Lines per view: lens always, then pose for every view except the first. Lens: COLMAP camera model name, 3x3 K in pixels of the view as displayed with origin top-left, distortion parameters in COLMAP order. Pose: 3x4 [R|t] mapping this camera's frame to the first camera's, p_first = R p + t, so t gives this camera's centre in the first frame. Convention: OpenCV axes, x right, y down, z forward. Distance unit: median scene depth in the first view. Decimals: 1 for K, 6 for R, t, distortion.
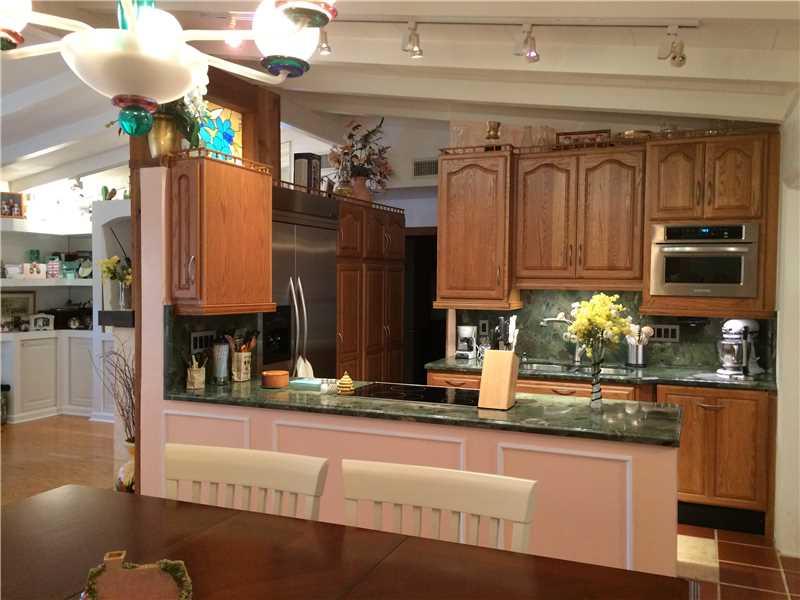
lens RADIAL K [[685.6, 0, 395.0], [0, 685.6, 300.0], [0, 0, 1]] dist [0.089023, -0.120367]
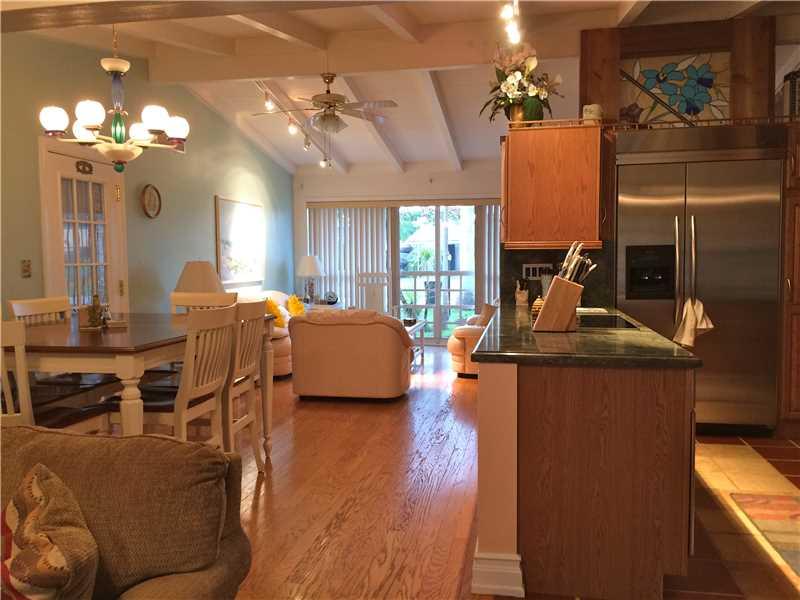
lens RADIAL K [[685.6, 0, 395.0], [0, 685.6, 300.0], [0, 0, 1]] dist [0.089023, -0.120367]
pose [[0.201677, 0.050830, -0.978132, 0.719358], [-0.008785, 0.998706, 0.050088, 0.039400], [0.979413, -0.001509, 0.201862, 0.367258]]
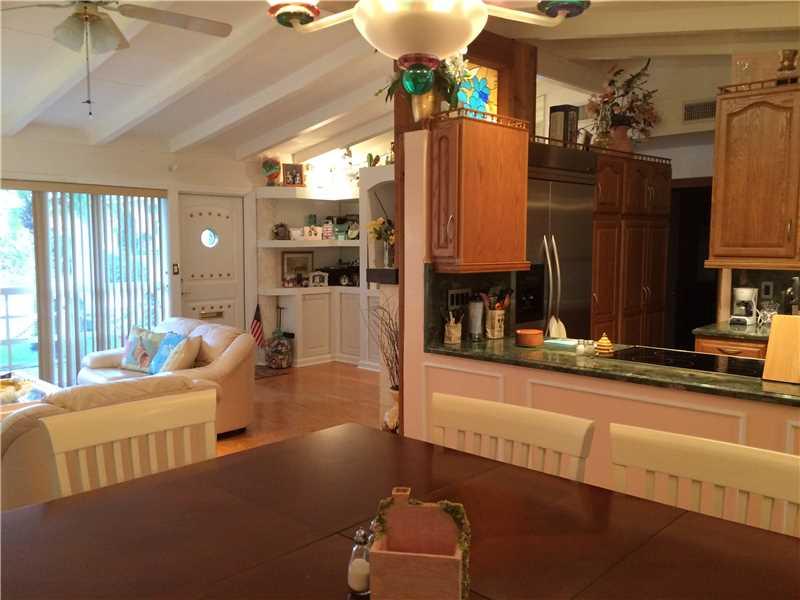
lens RADIAL K [[685.6, 0, 395.0], [0, 685.6, 300.0], [0, 0, 1]] dist [0.089023, -0.120367]
pose [[0.936979, 0.020979, -0.348756, -0.007158], [-0.000577, 0.998287, 0.058500, 0.001469], [0.349386, -0.054612, 0.935386, 0.002101]]
